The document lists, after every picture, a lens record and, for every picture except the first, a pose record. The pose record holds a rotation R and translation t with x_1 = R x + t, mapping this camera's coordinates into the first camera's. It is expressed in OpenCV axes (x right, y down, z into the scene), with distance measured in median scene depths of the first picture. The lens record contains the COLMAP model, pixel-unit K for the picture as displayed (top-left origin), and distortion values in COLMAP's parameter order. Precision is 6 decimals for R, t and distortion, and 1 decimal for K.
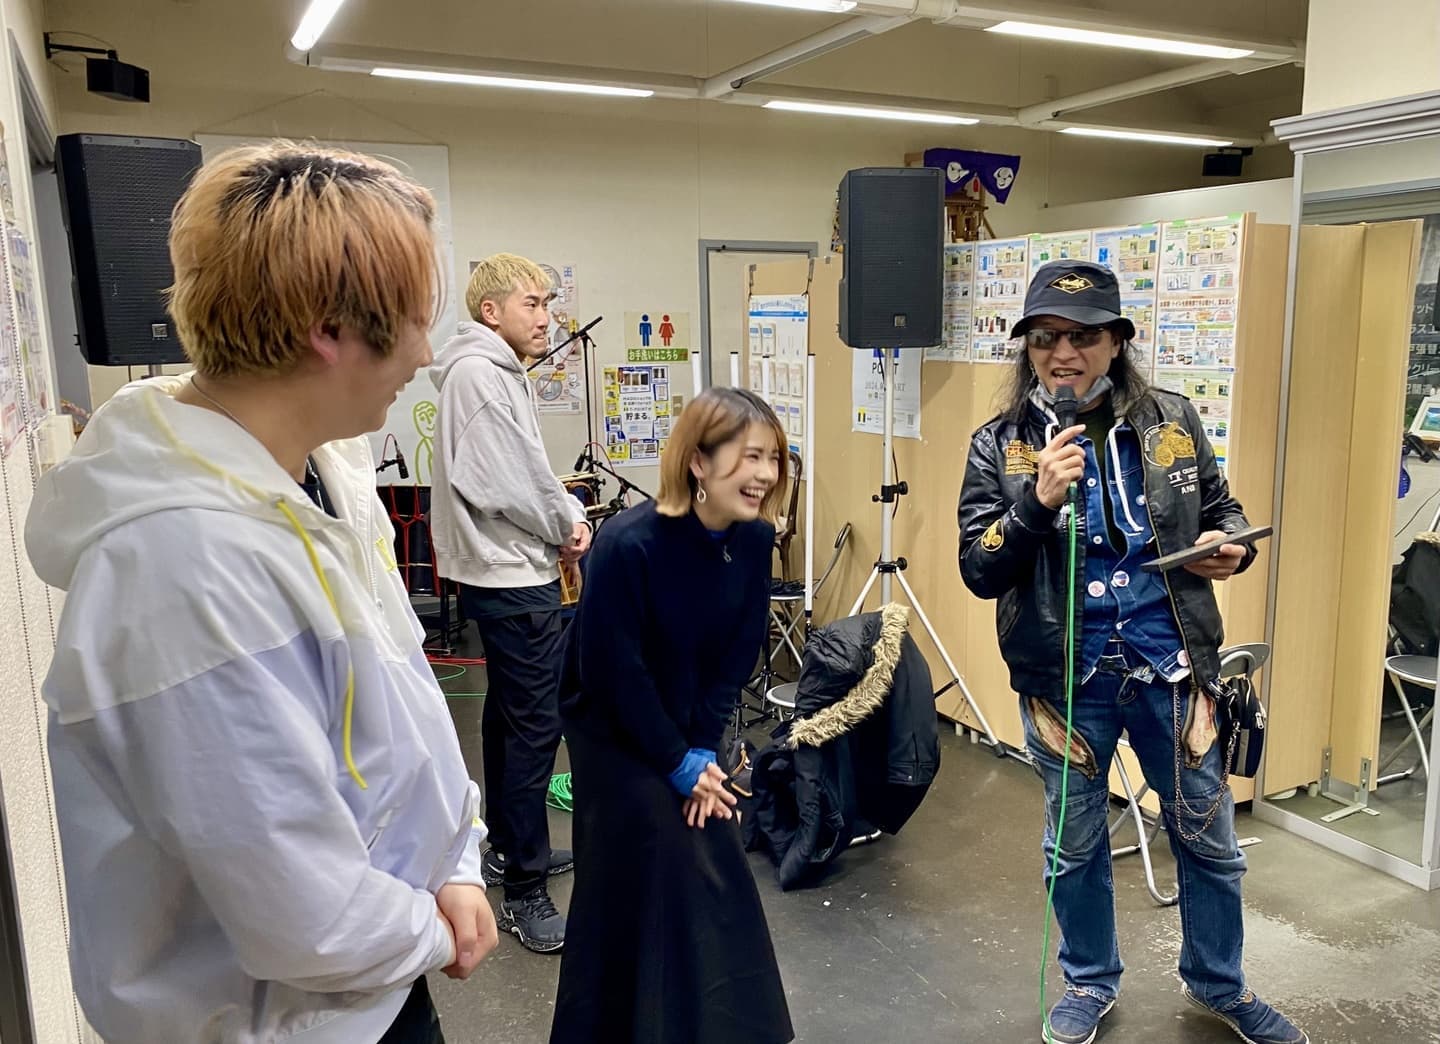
lens RADIAL K [[1231.3, 0, 795.4], [0, 1231.3, 559.3], [0, 0, 1]] dist [0.062768, -0.073187]
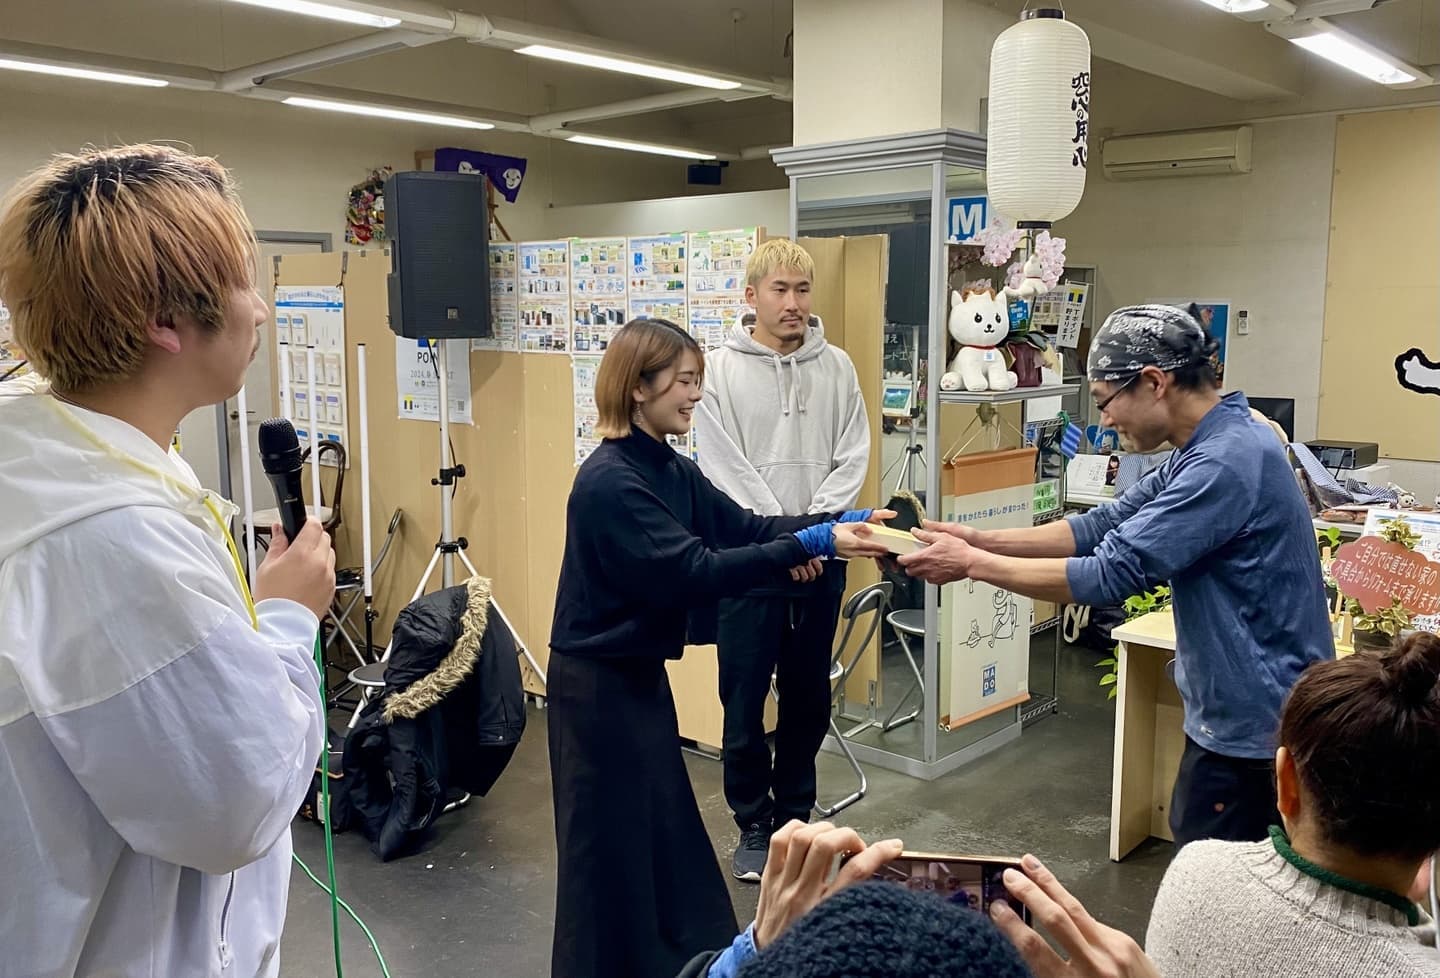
lens RADIAL K [[1246.4, 0, 719.1], [0, 1246.4, 479.4], [0, 0, 1]] dist [0.082992, -0.028280]
pose [[0.939405, -0.044614, 0.339894, -0.069299], [0.063360, 0.997009, -0.044249, 0.010540], [-0.336903, 0.063104, 0.939422, -0.078476]]
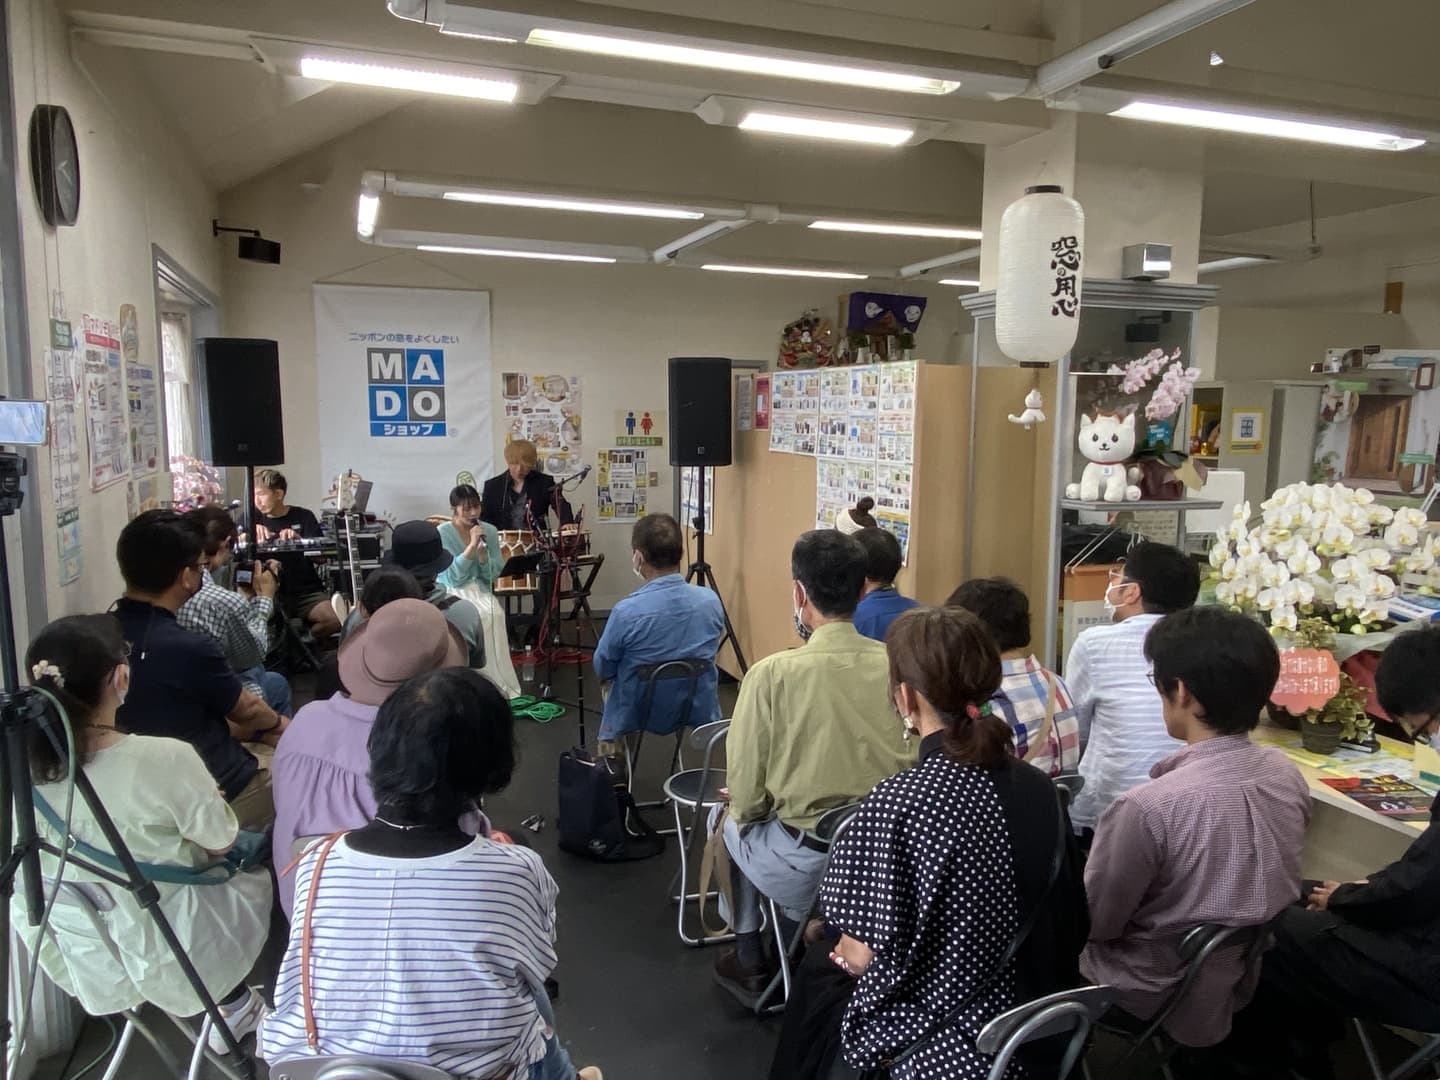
lens RADIAL K [[1073.7, 0, 738.9], [0, 1073.7, 545.2], [0, 0, 1]] dist [0.089350, -0.090154]
pose [[0.990642, 0.037154, -0.131329, 0.243300], [-0.045706, 0.996985, -0.062711, 0.025930], [0.128603, 0.068127, 0.989353, -0.224589]]
